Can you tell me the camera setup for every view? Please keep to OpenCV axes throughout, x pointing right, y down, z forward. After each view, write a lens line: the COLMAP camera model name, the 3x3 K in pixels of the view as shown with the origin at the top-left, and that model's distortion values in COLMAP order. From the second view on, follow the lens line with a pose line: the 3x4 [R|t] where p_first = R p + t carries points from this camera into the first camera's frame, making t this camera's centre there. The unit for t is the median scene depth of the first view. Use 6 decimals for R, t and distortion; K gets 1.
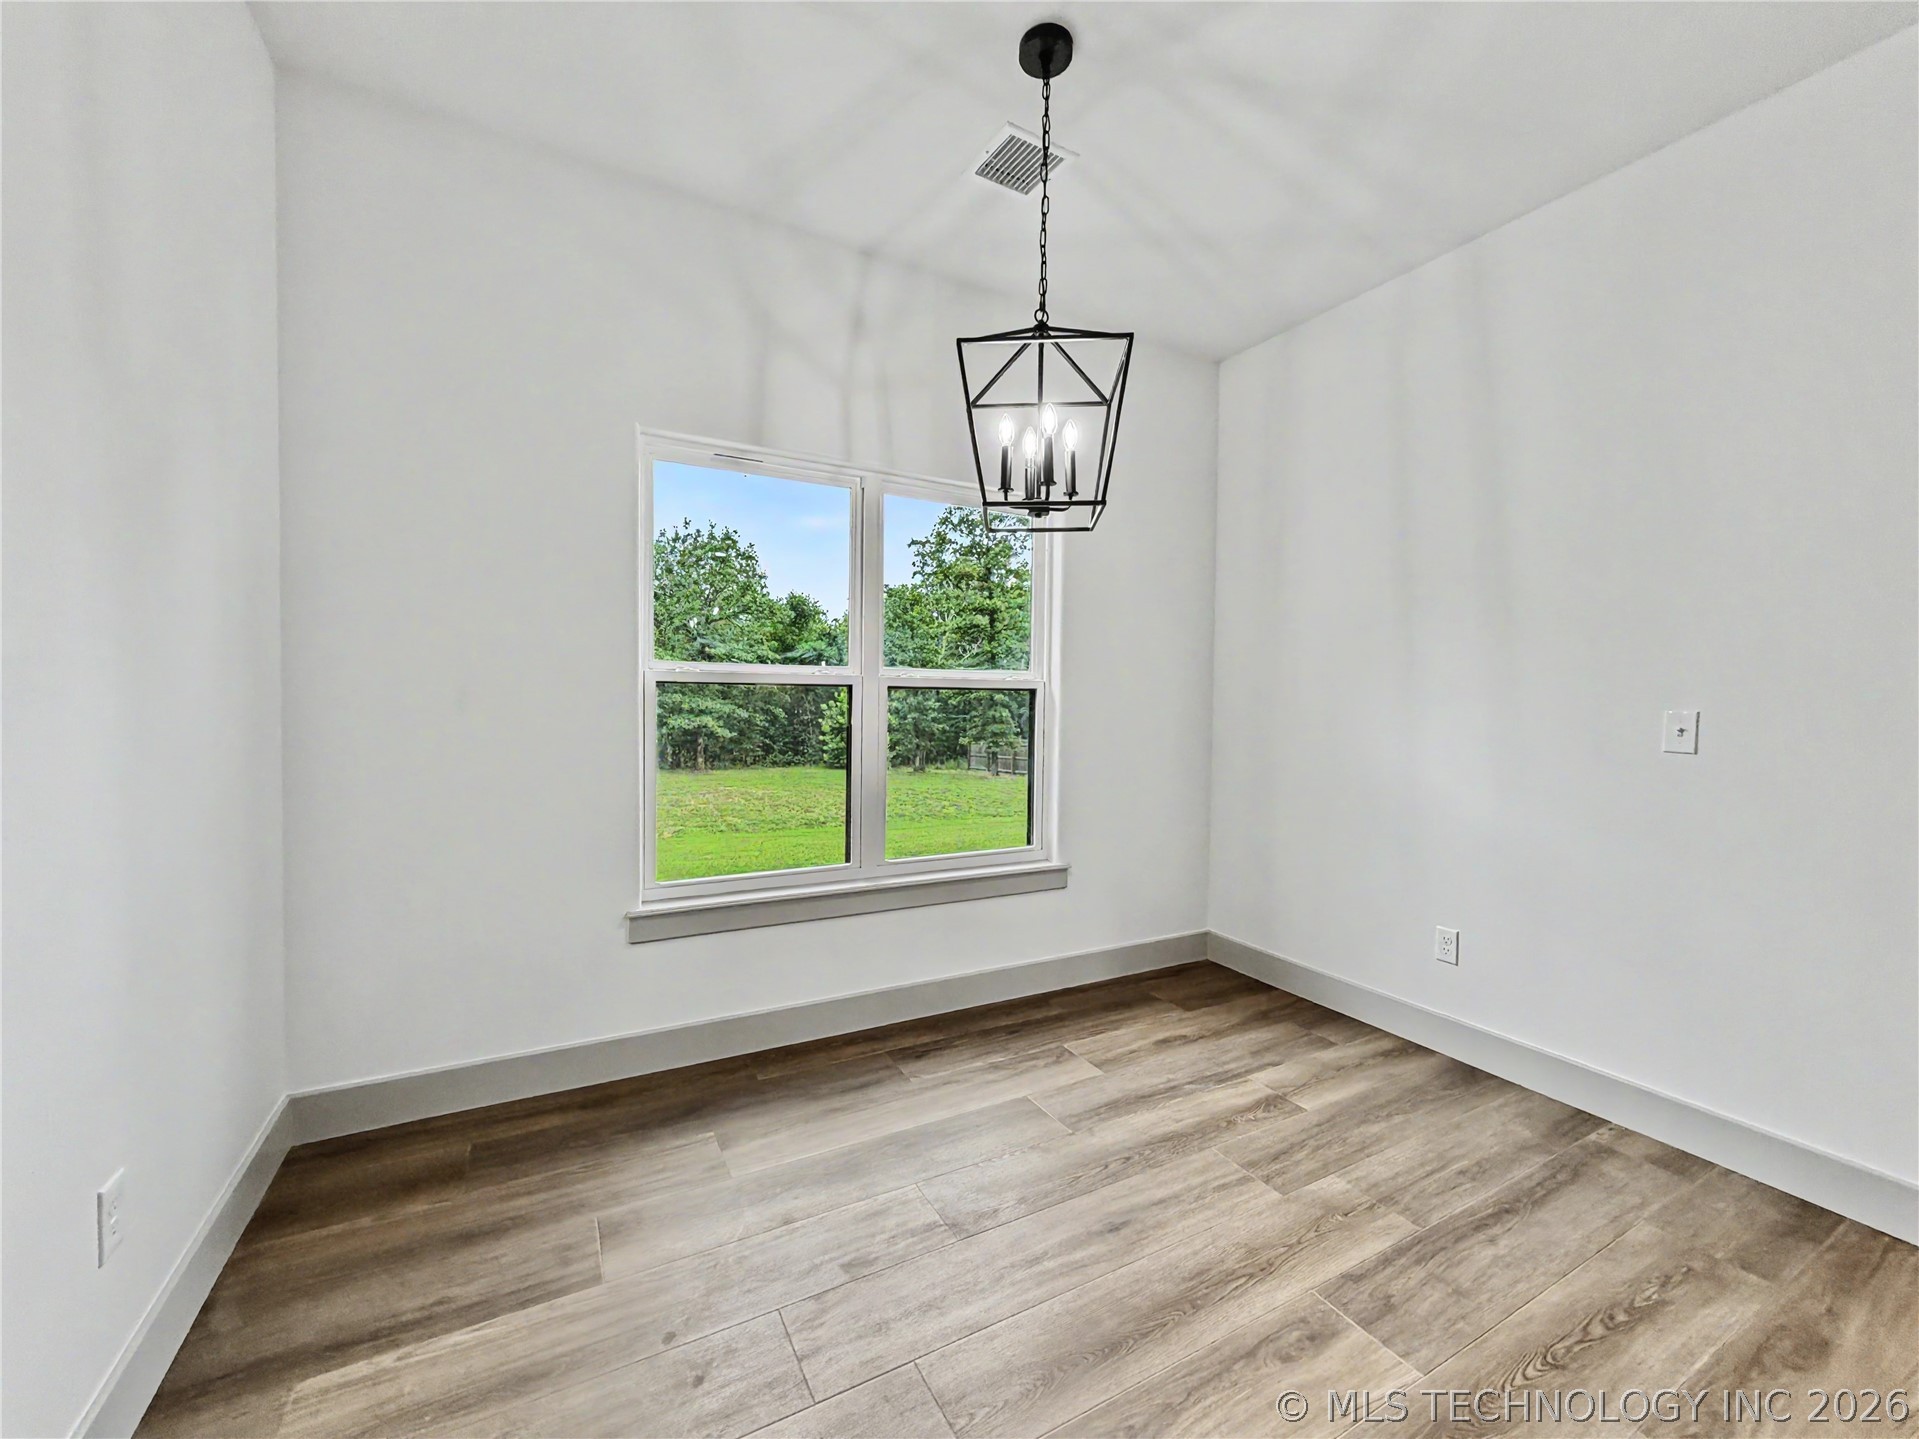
lens RADIAL K [[760.7, 0, 951.9], [0, 760.7, 711.8], [0, 0, 1]] dist [-0.000067, 0.000214]
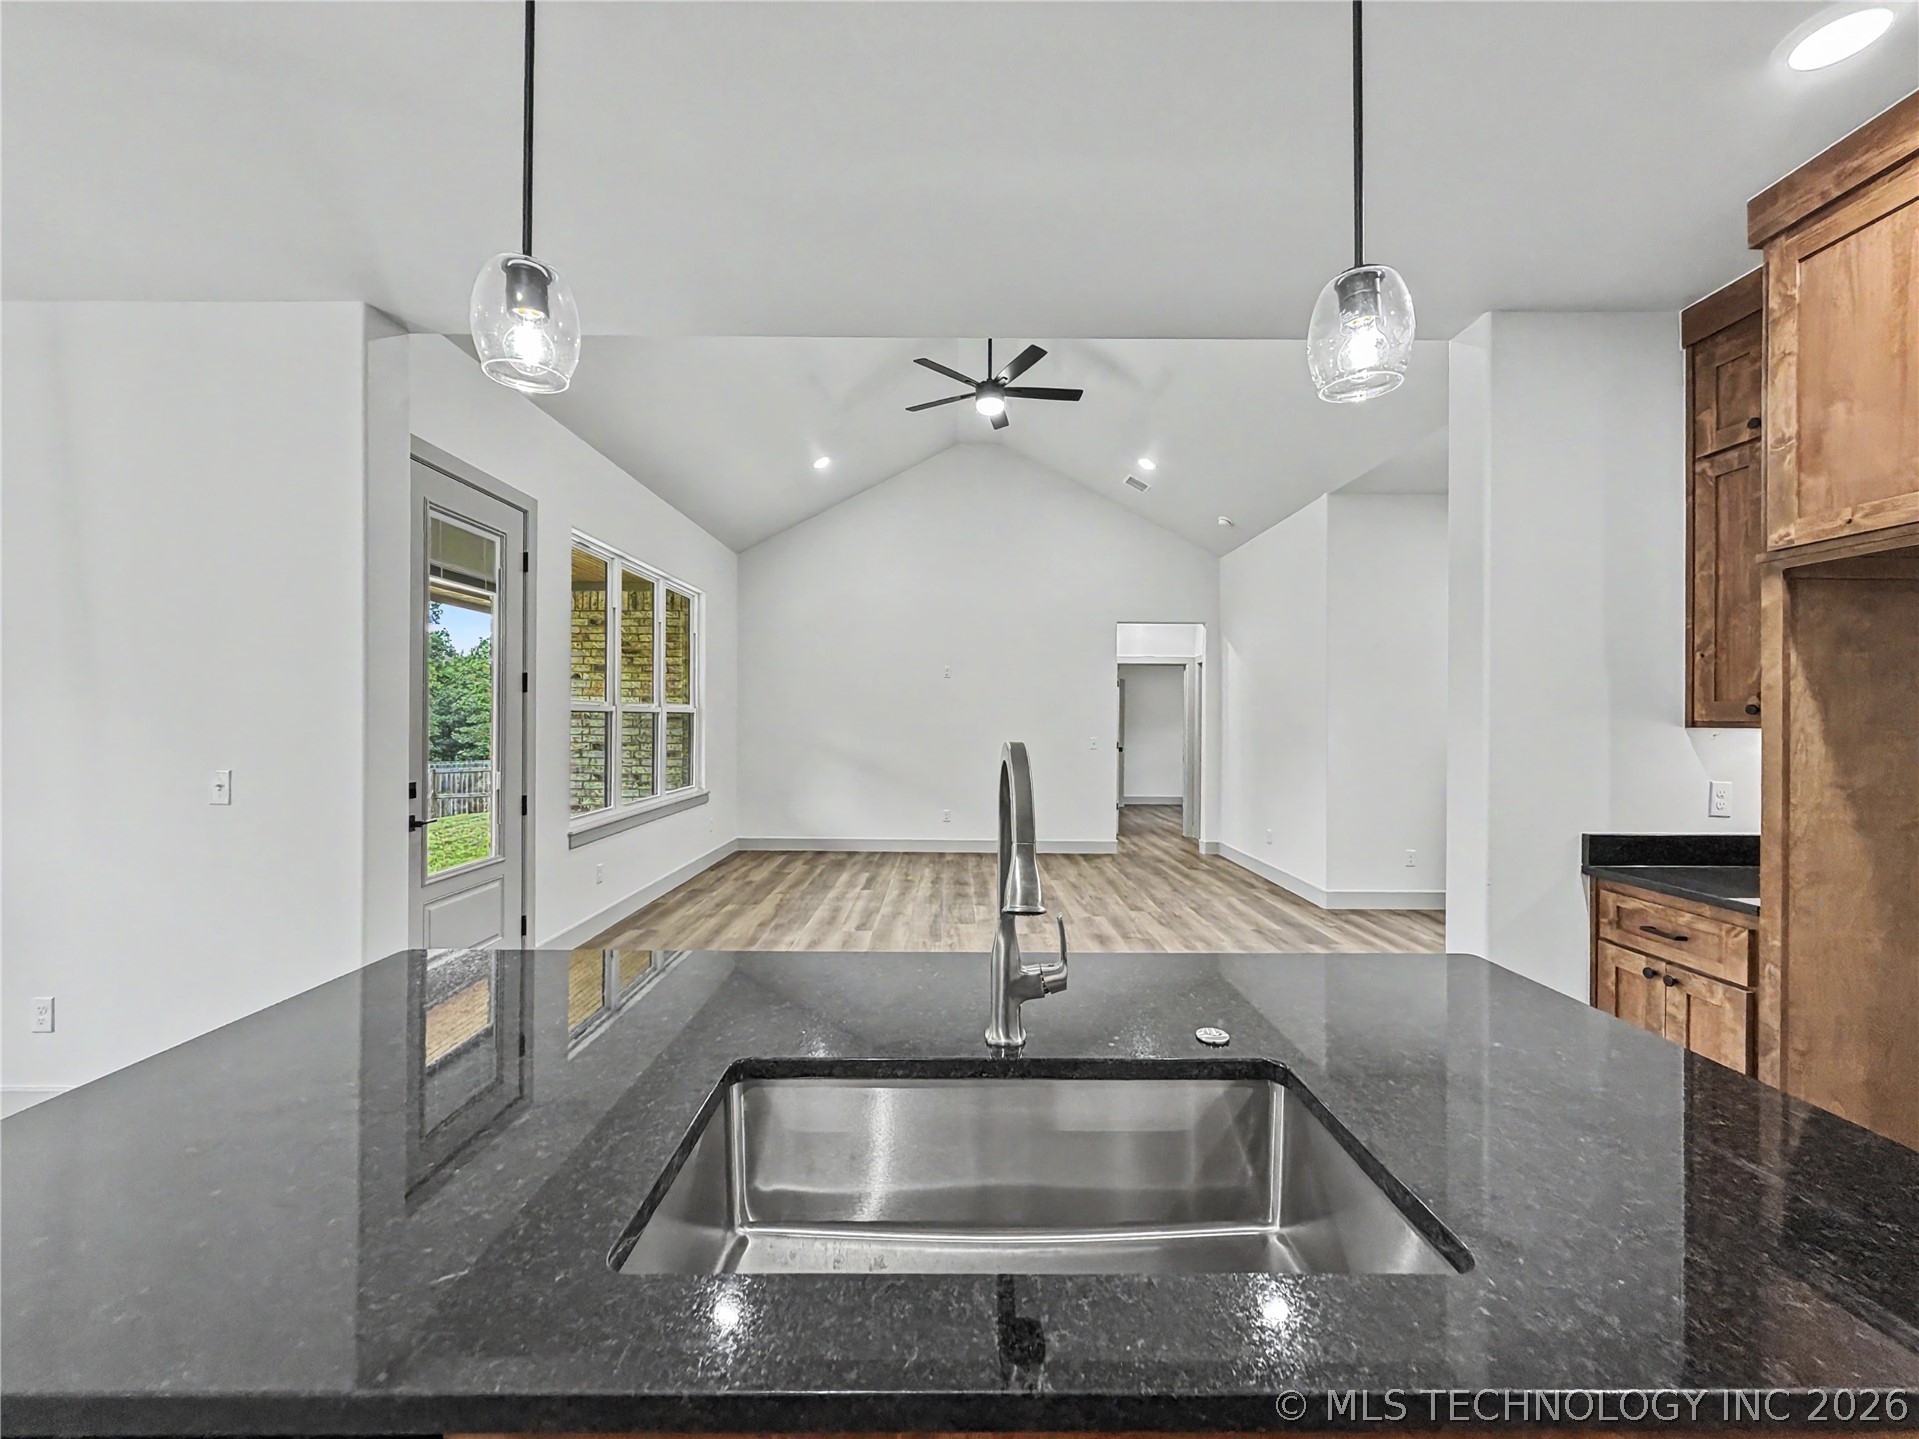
lens RADIAL K [[762.9, 0, 954.7], [0, 762.9, 717.9], [0, 0, 1]] dist [-0.000407, 0.000189]
pose [[0.476715, -0.009352, 0.879008, 0.502667], [0.016290, 0.999866, 0.001803, -0.075055], [-0.878907, 0.013460, 0.476803, -0.685846]]
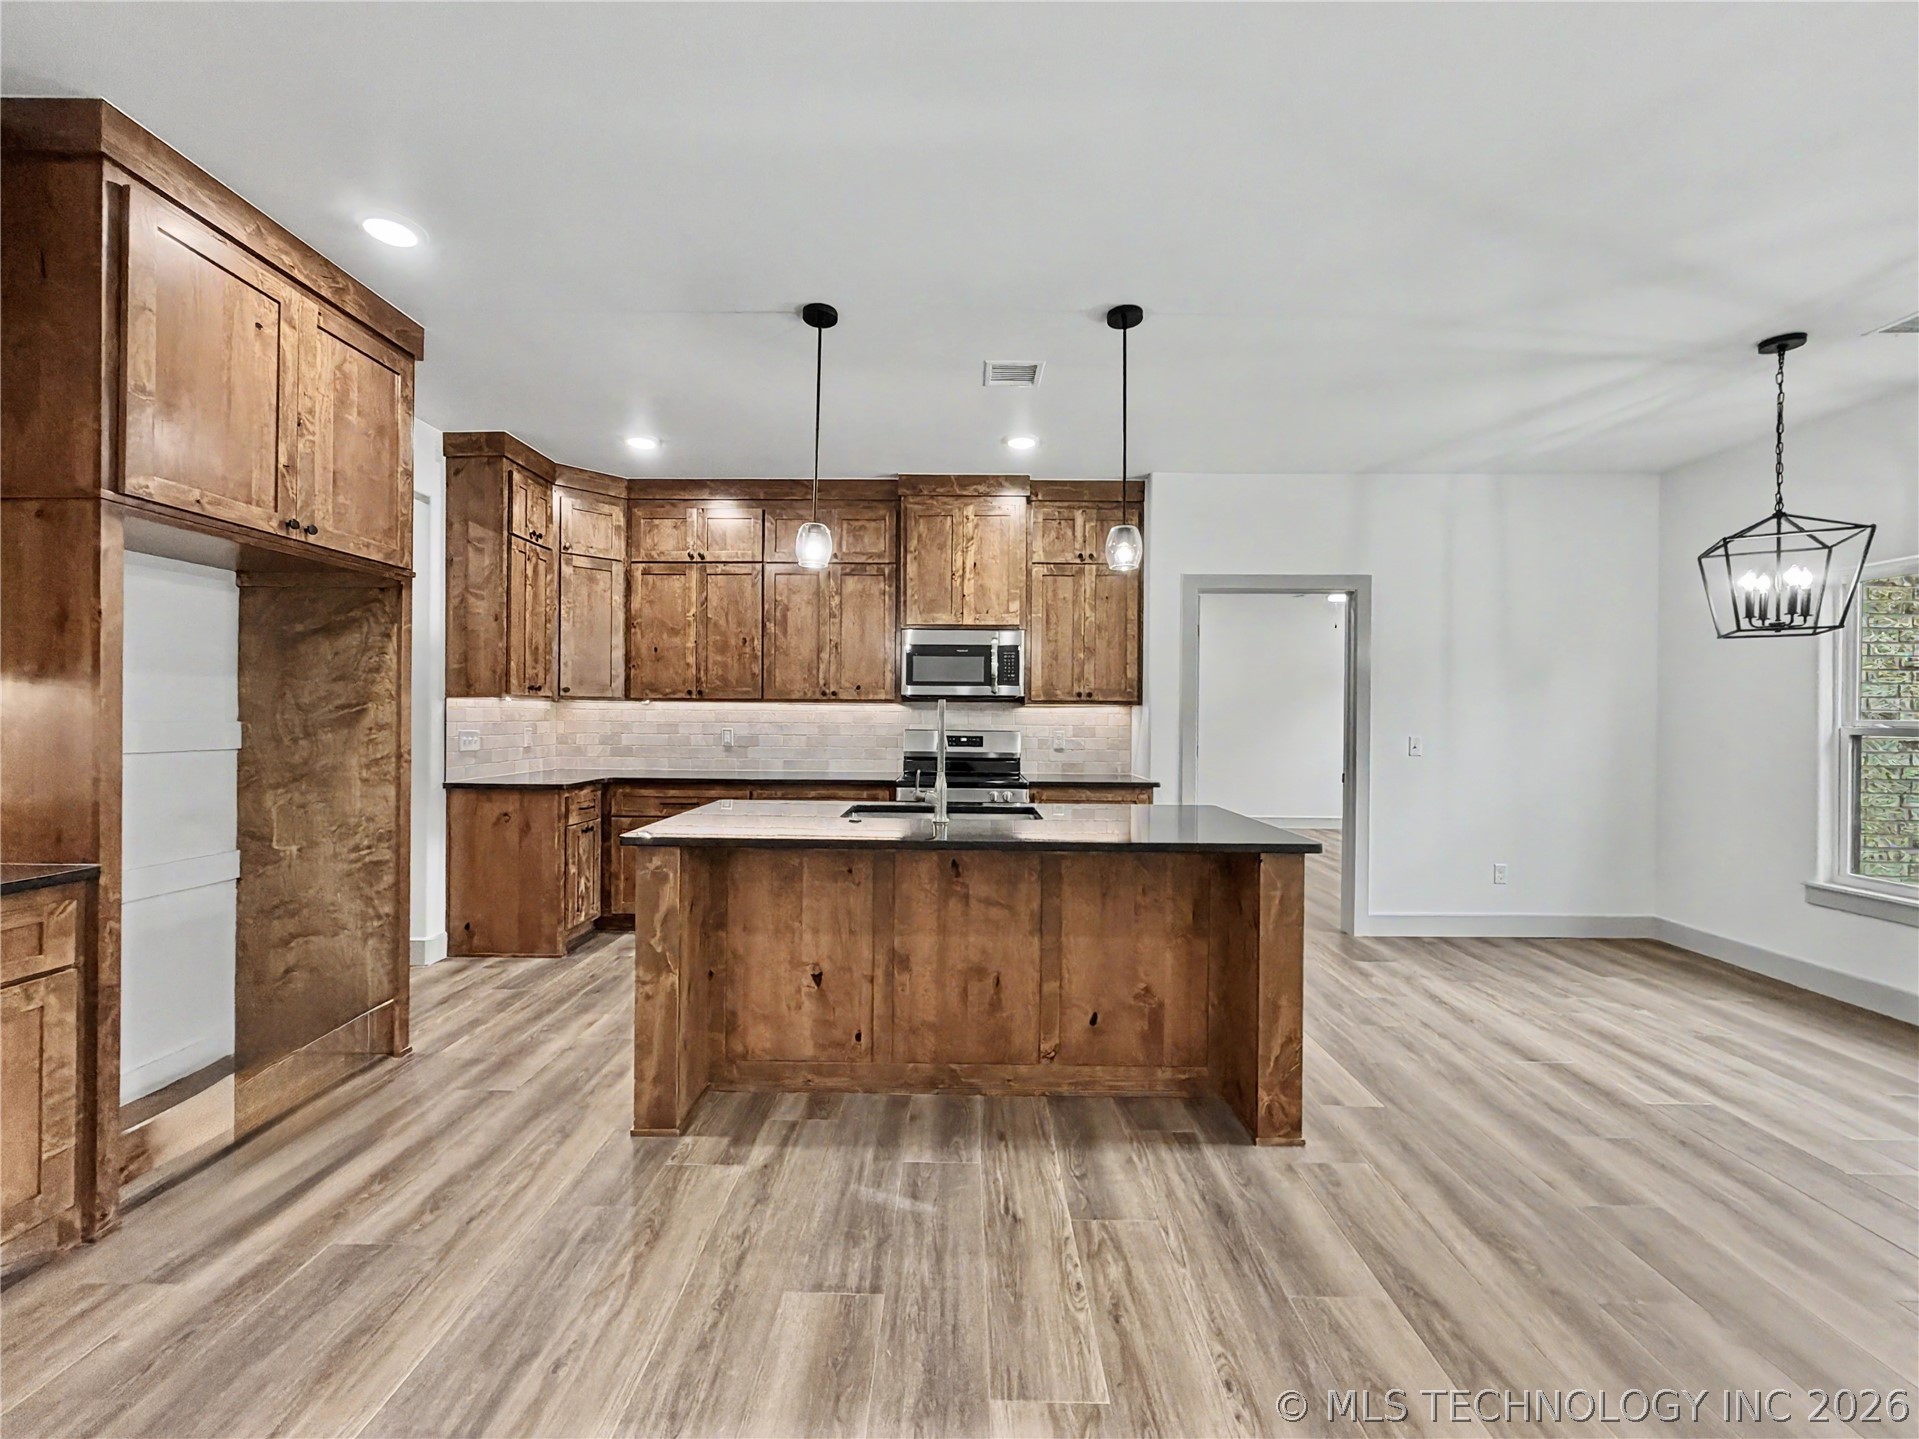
lens RADIAL K [[762.9, 0, 954.7], [0, 762.9, 717.9], [0, 0, 1]] dist [-0.000407, 0.000189]
pose [[-0.486822, -0.015233, -0.873368, 2.314757], [-0.031059, 0.999518, -0.000121, -0.019373], [0.872949, 0.027067, -0.487061, 0.298063]]
